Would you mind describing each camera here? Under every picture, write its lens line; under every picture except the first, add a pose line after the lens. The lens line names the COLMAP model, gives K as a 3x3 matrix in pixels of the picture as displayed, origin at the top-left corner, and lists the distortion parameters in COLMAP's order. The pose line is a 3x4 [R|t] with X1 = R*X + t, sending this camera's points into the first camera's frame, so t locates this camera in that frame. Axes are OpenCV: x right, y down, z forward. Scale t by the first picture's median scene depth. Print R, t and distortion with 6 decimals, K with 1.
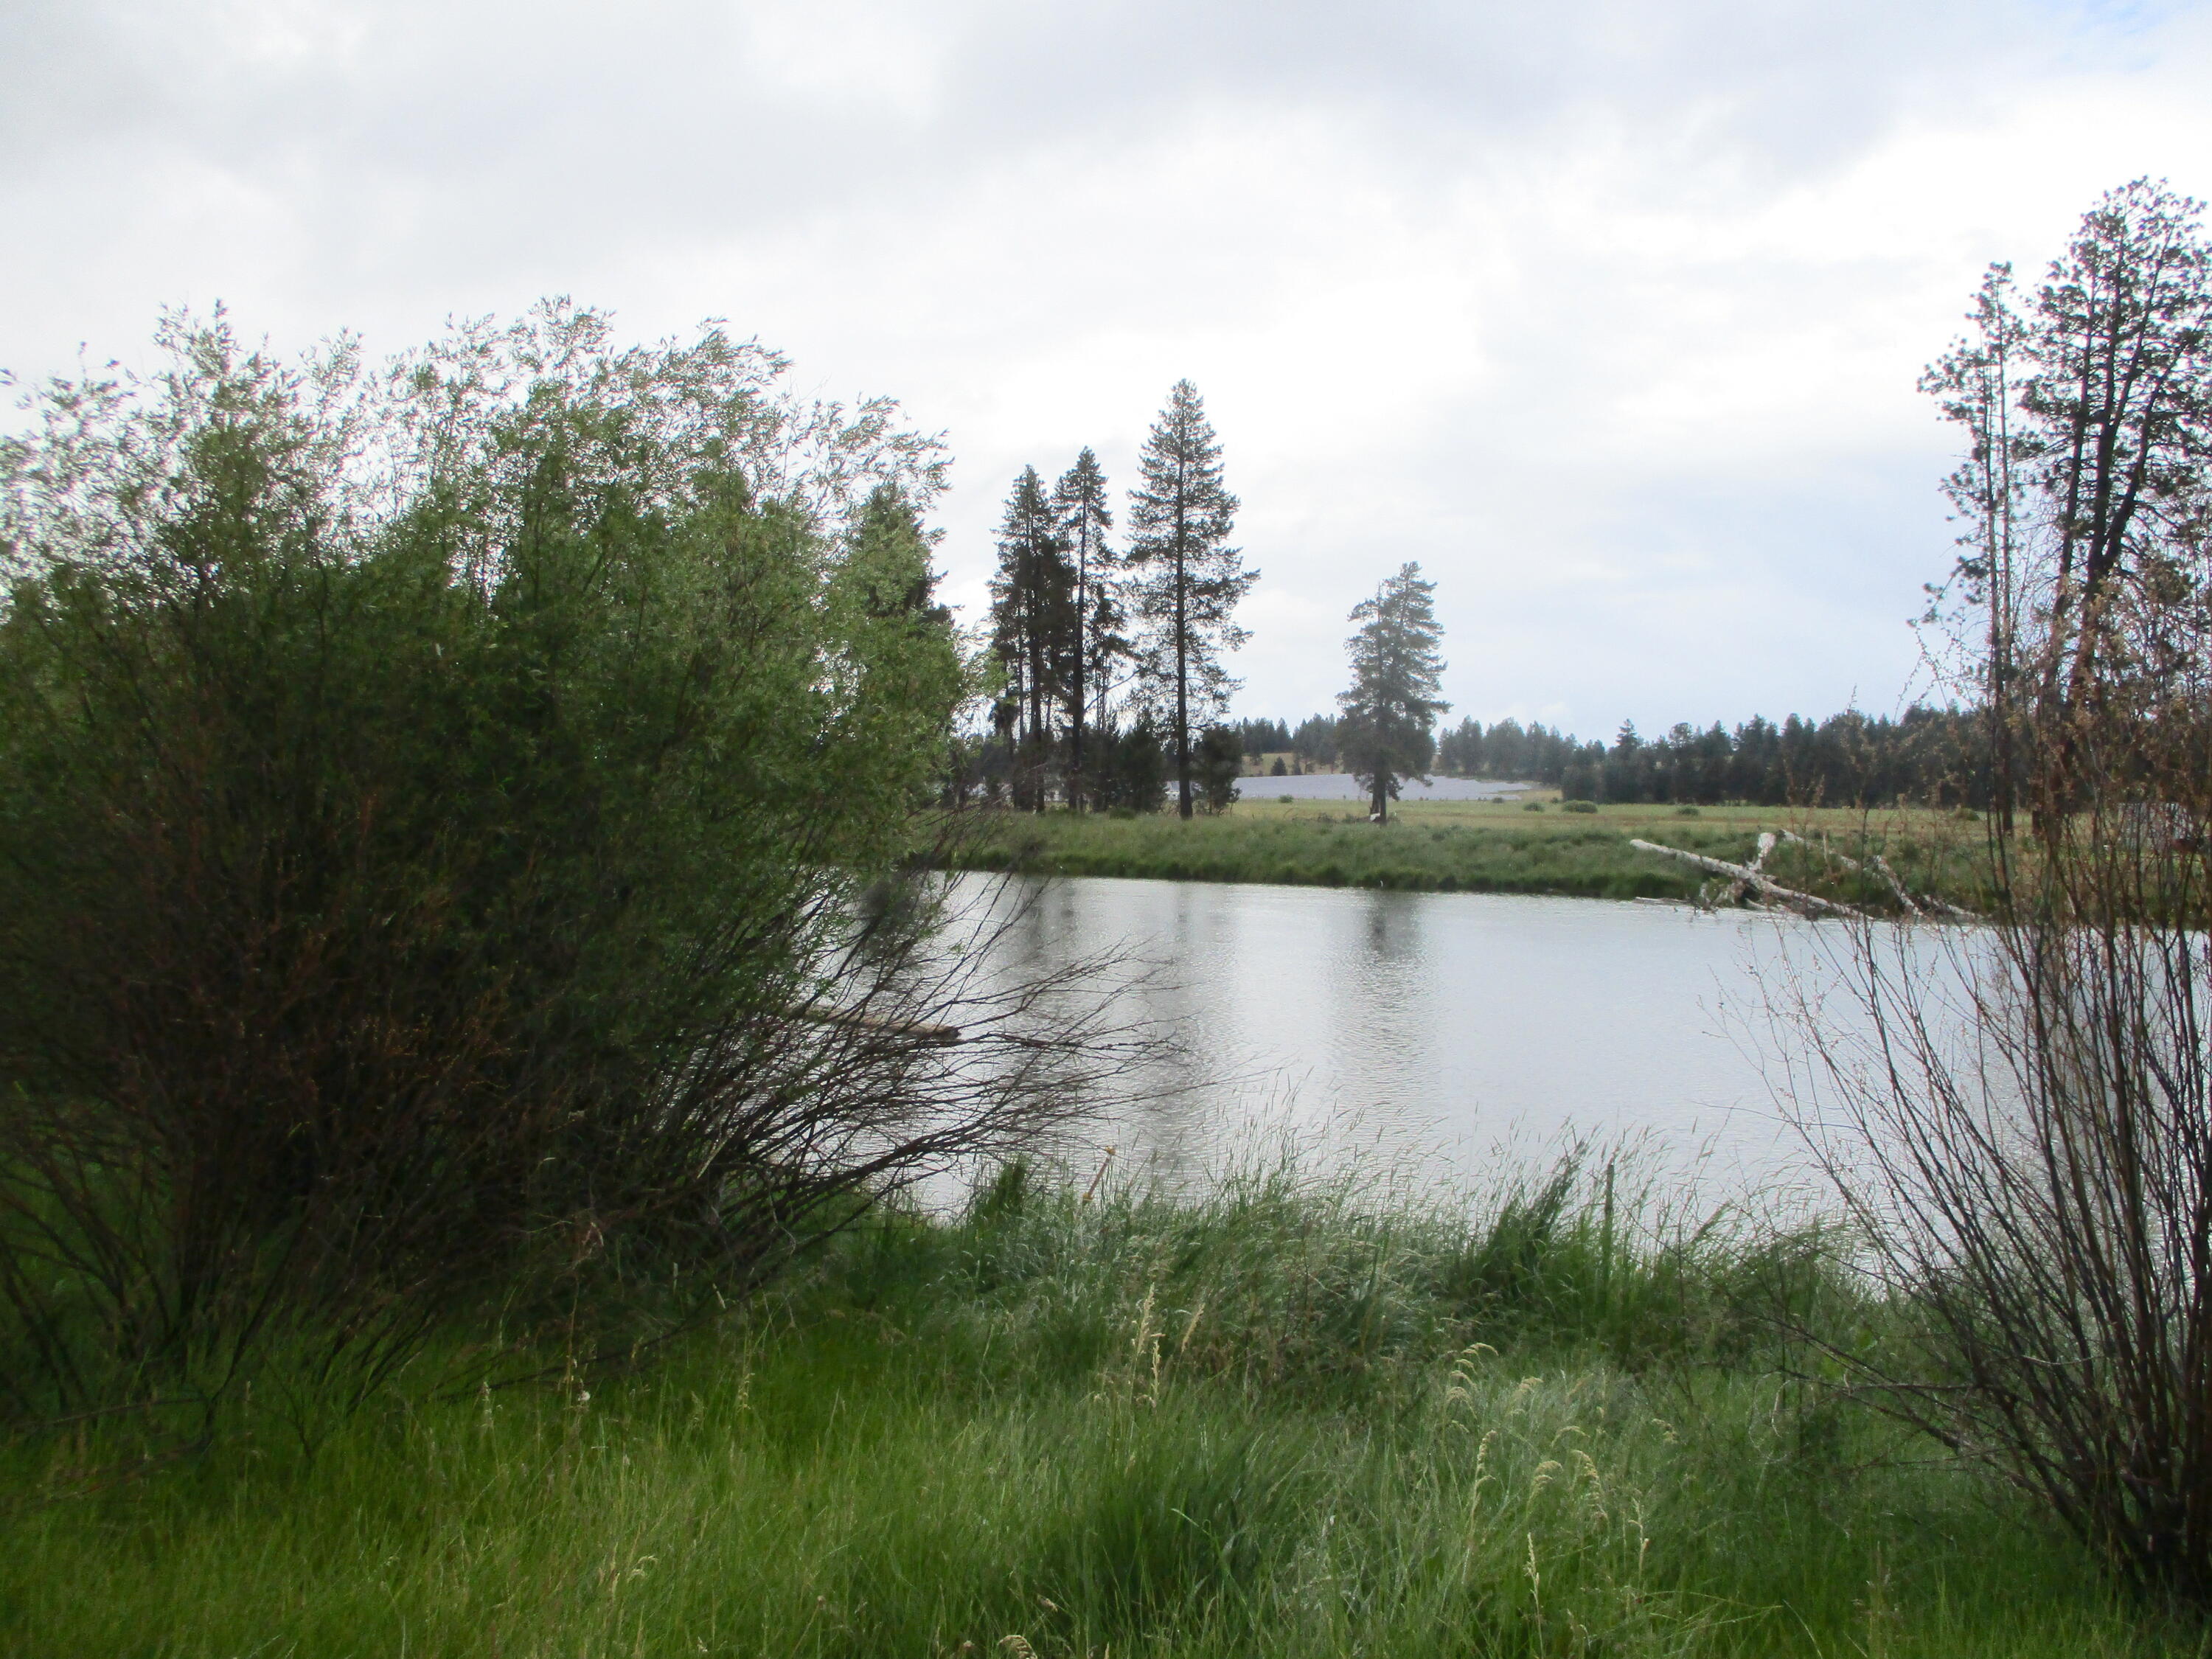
lens RADIAL K [[1802.1, 0, 1104.7], [0, 1802.1, 789.4], [0, 0, 1]] dist [-0.026595, -0.000241]
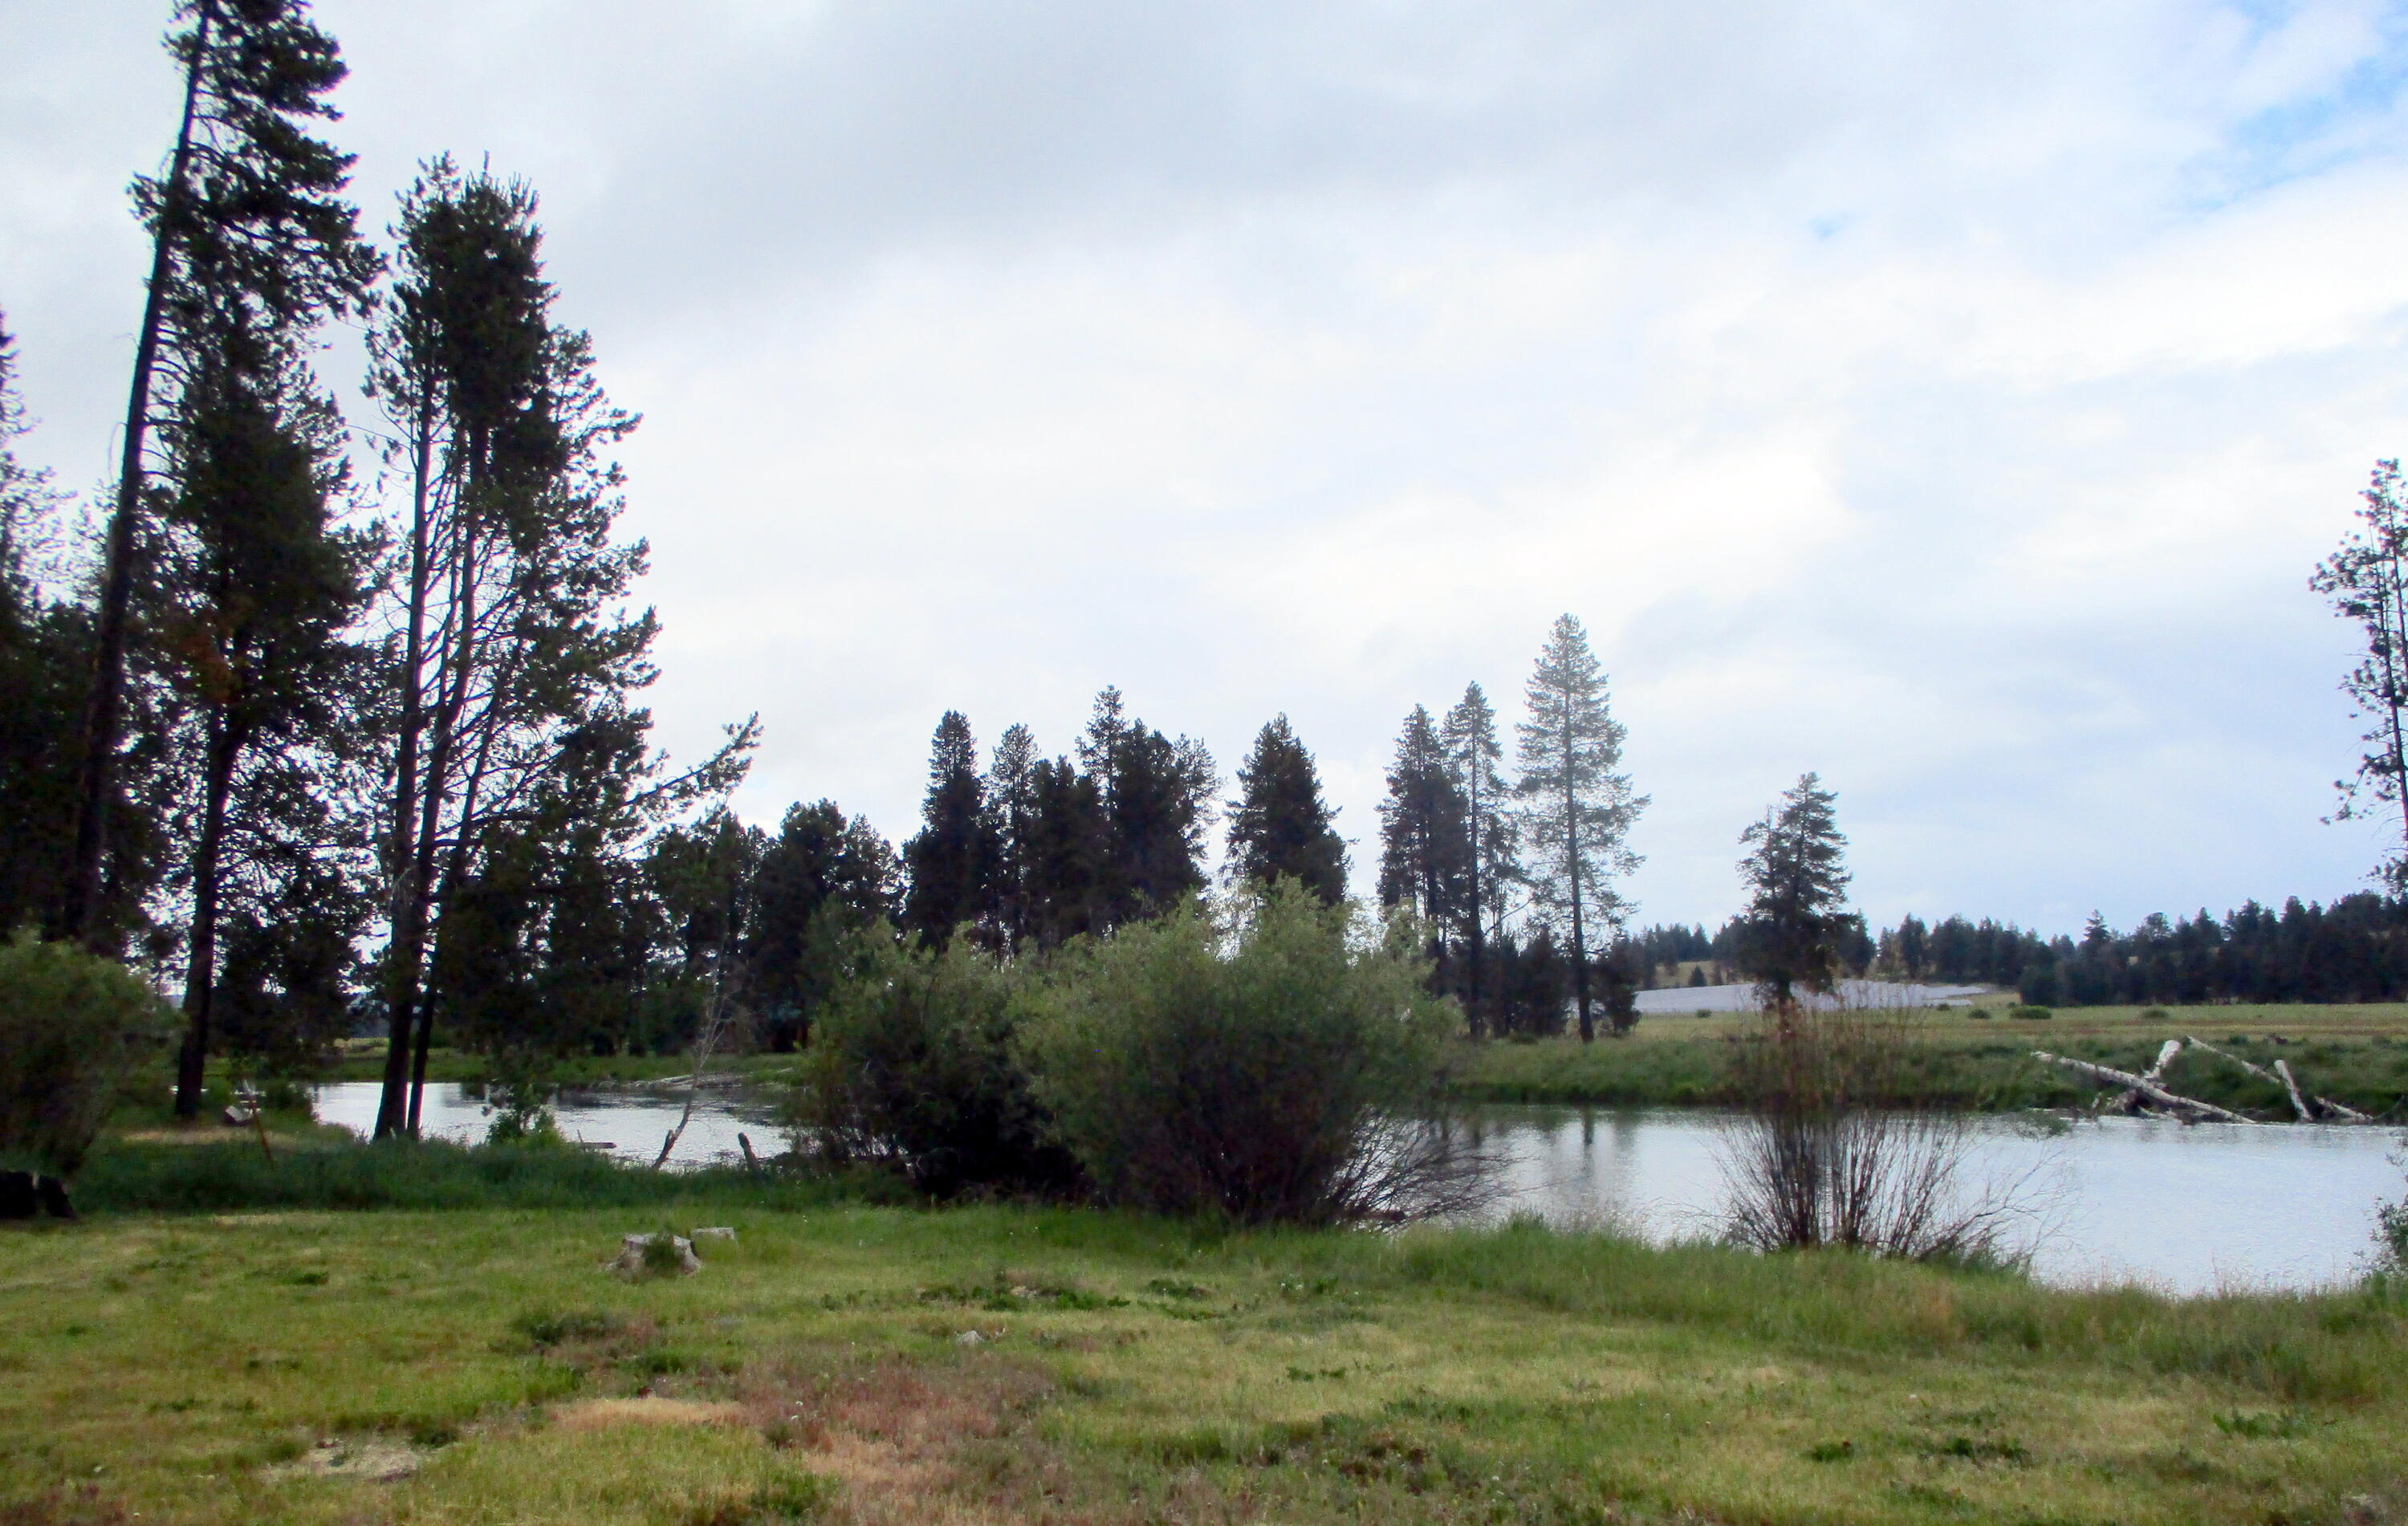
lens RADIAL K [[1956.6, 0, 1185.4], [0, 1956.6, 882.0], [0, 0, 1]] dist [-0.054667, 0.016049]
pose [[0.986518, -0.039572, -0.158797, 0.000296], [0.028994, 0.997238, -0.068383, -0.005053], [0.161064, 0.062857, 0.984940, -0.123904]]
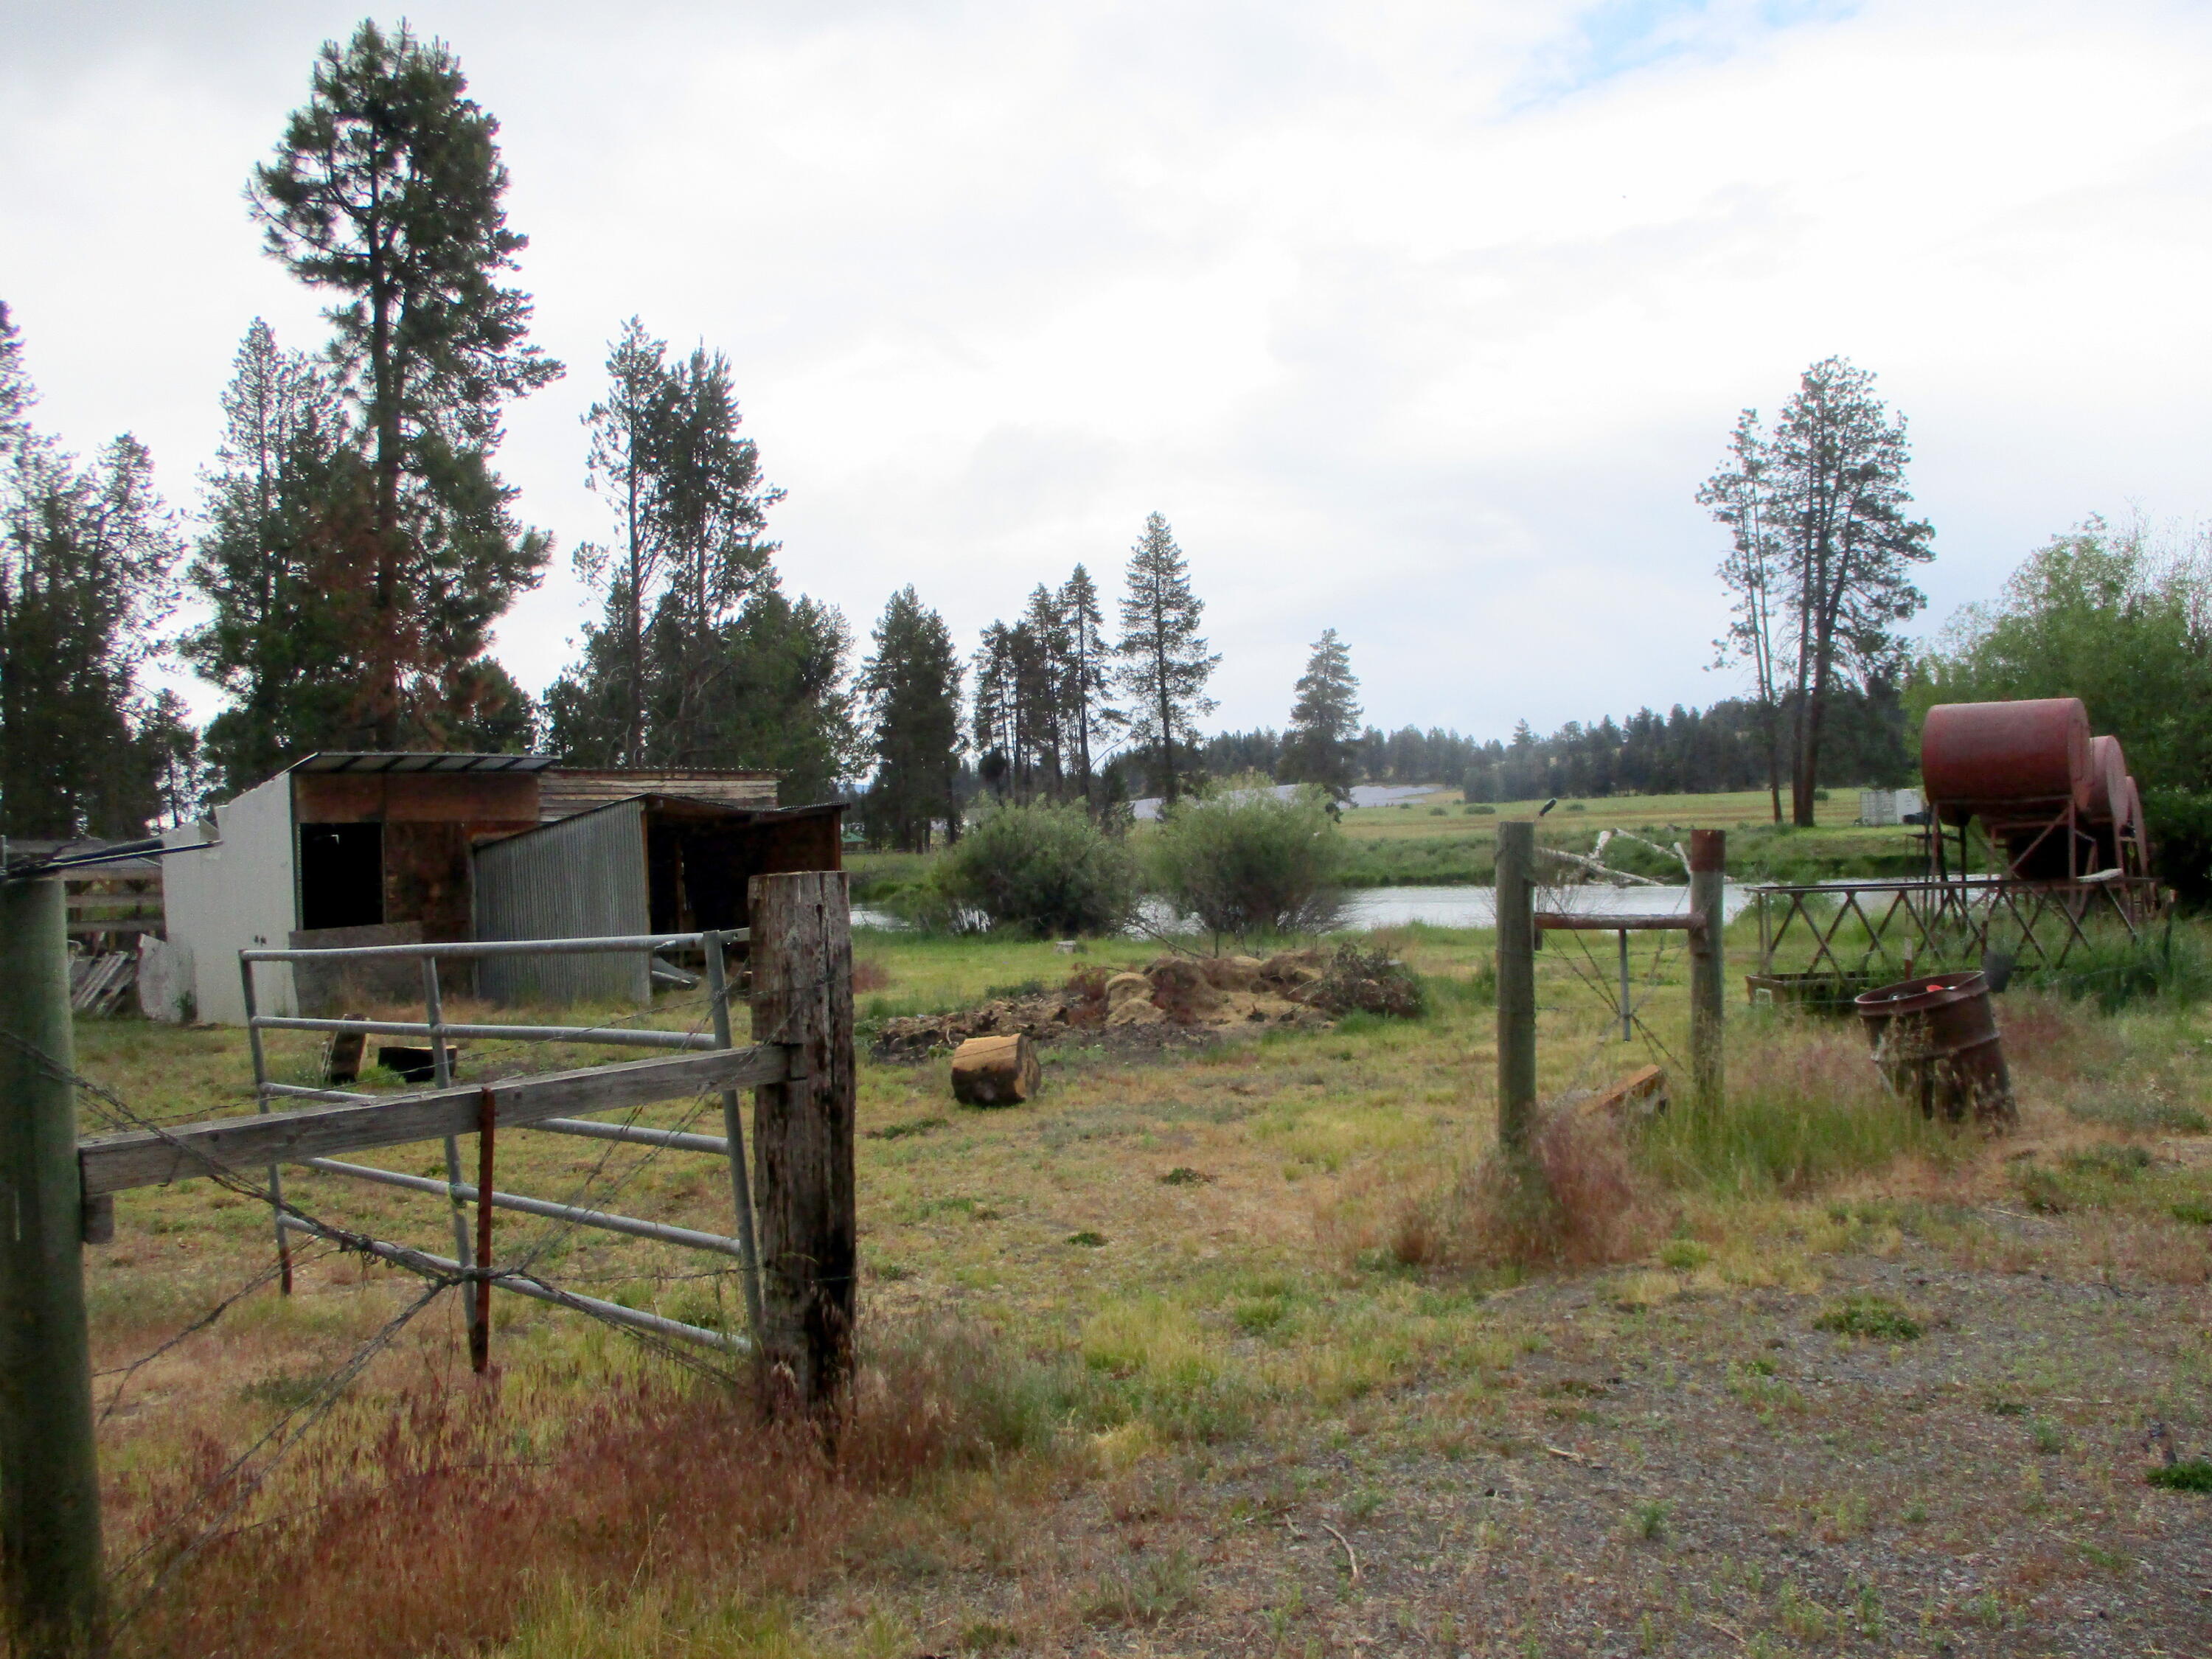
lens RADIAL K [[1802.1, 0, 1111.0], [0, 1802.1, 806.1], [0, 0, 1]] dist [-0.026595, -0.000241]
pose [[0.996531, -0.062717, 0.054710, -0.073187], [0.062912, 0.998017, -0.001845, -0.013496], [-0.054486, 0.005281, 0.998501, -0.305909]]
